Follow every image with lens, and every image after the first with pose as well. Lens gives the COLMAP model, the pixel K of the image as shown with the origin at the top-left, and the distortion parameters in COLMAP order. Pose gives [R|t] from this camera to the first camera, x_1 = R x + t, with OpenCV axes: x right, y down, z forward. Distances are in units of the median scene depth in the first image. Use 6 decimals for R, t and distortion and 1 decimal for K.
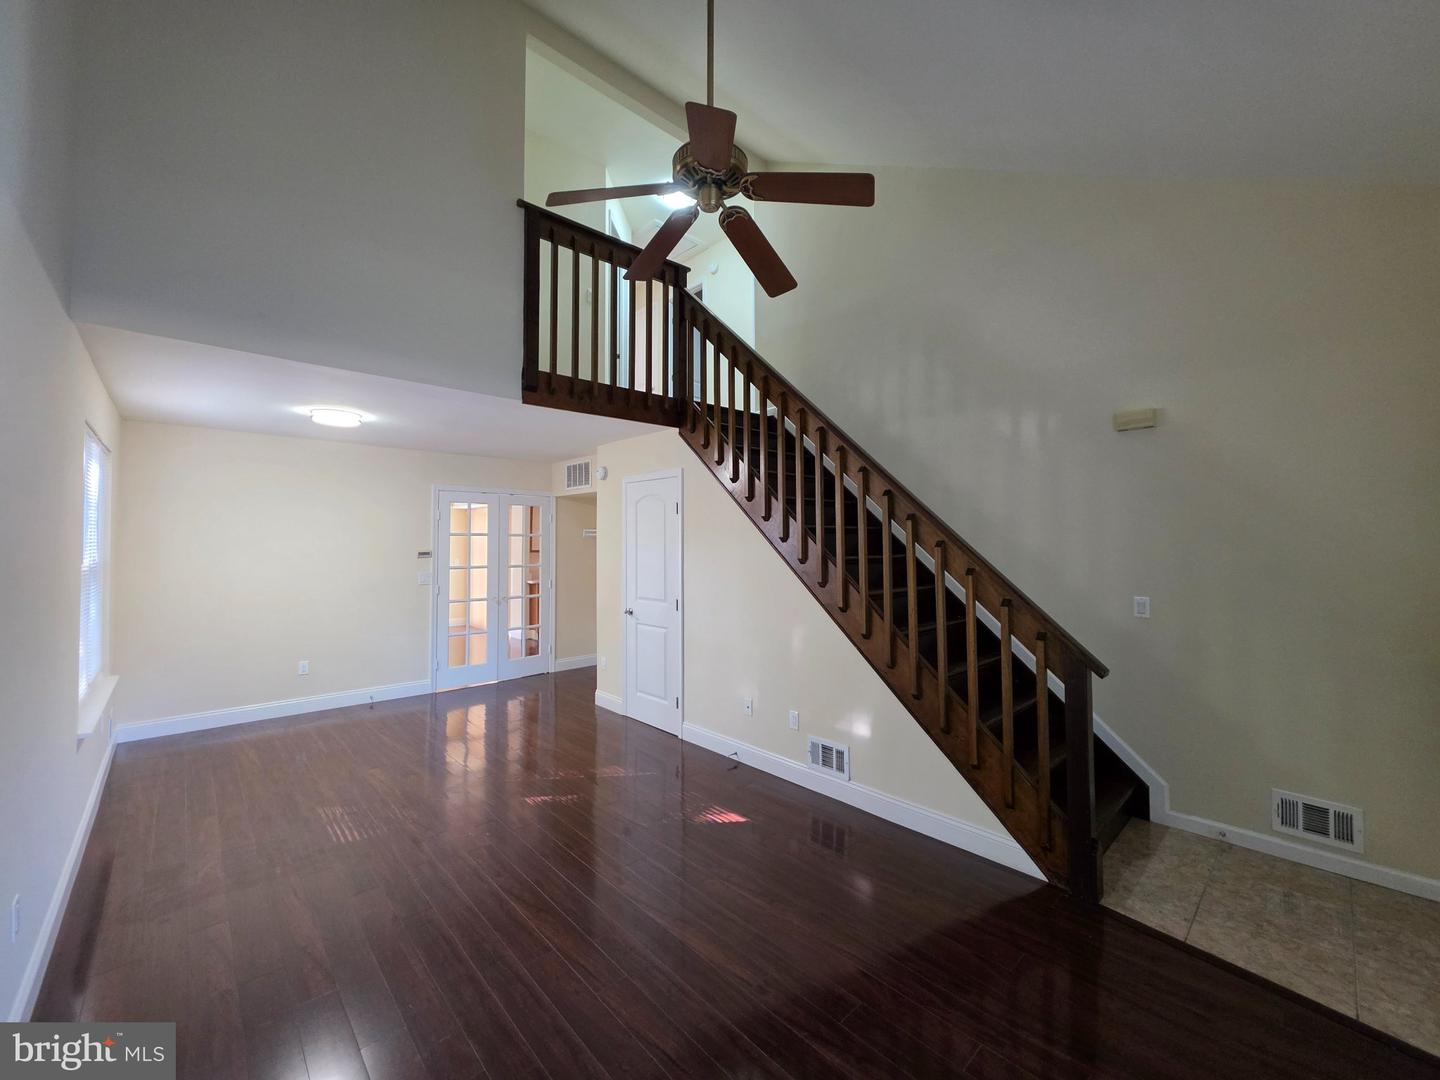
lens RADIAL K [[580.3, 0, 714.0], [0, 580.3, 526.5], [0, 0, 1]] dist [-0.002892, -0.000361]
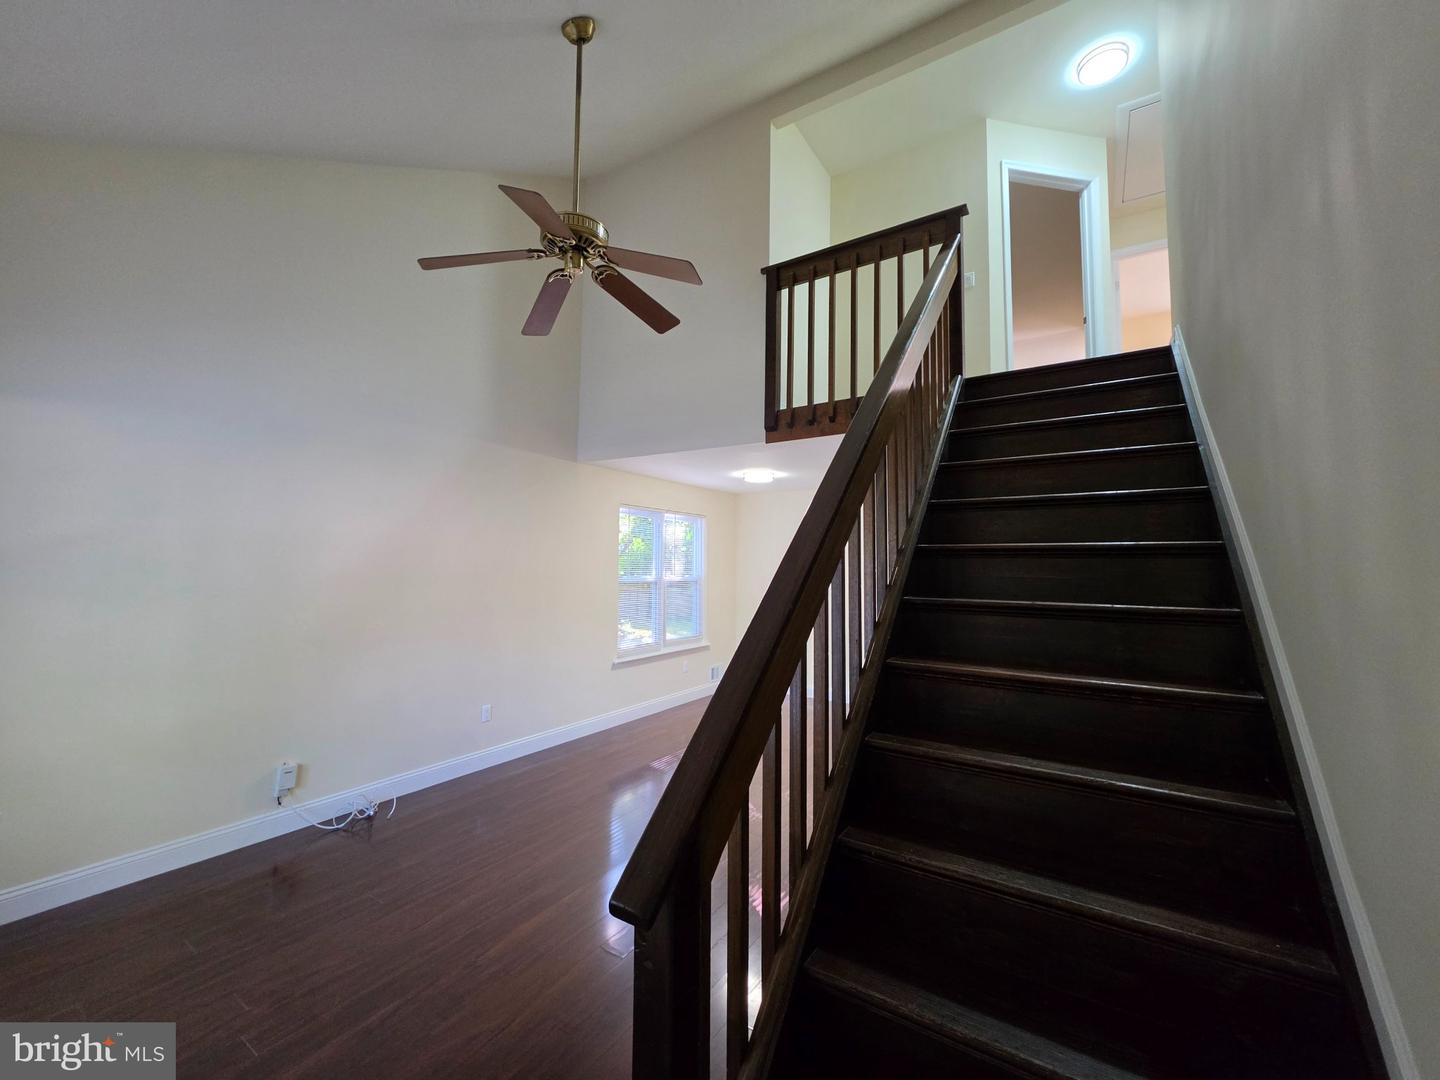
lens RADIAL K [[580.3, 0, 714.0], [0, 580.3, 526.5], [0, 0, 1]] dist [-0.002892, -0.000361]
pose [[0.240322, -0.061484, -0.968744, 0.673438], [0.006955, 0.998075, -0.061620, 0.013484], [0.970668, 0.008071, 0.240287, 0.595701]]
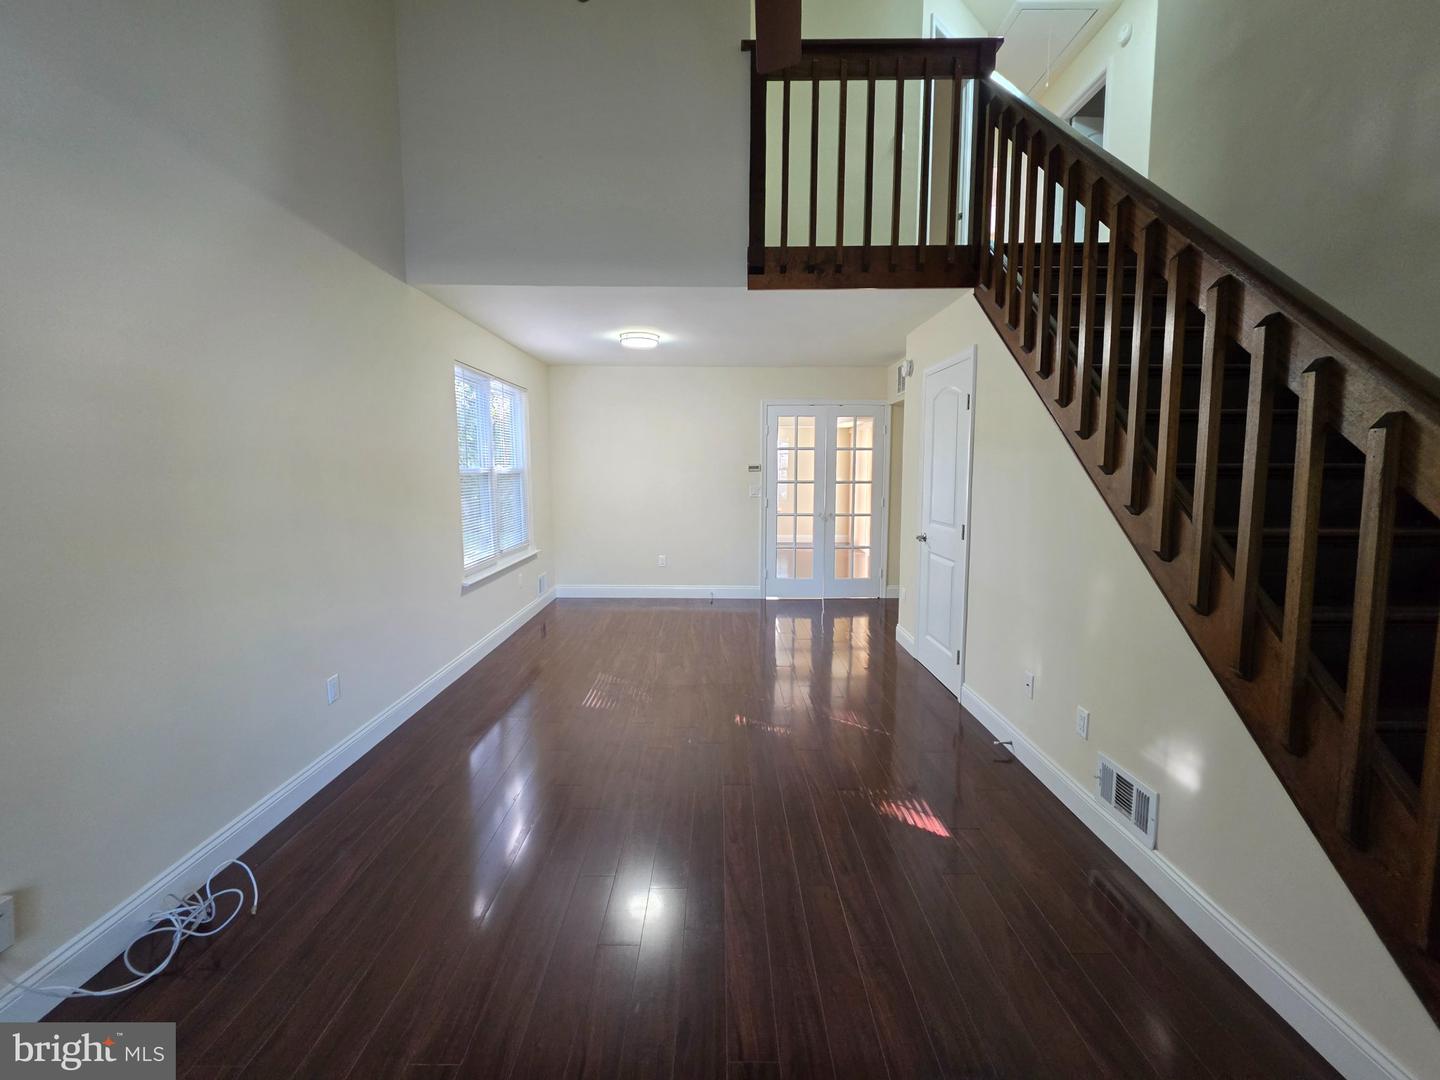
lens RADIAL K [[580.3, 0, 714.0], [0, 580.3, 526.5], [0, 0, 1]] dist [-0.002892, -0.000361]
pose [[0.732283, 0.071878, -0.677196, 0.241039], [0.016515, 0.992247, 0.123176, 0.033580], [0.680800, -0.101384, 0.725419, 0.268067]]
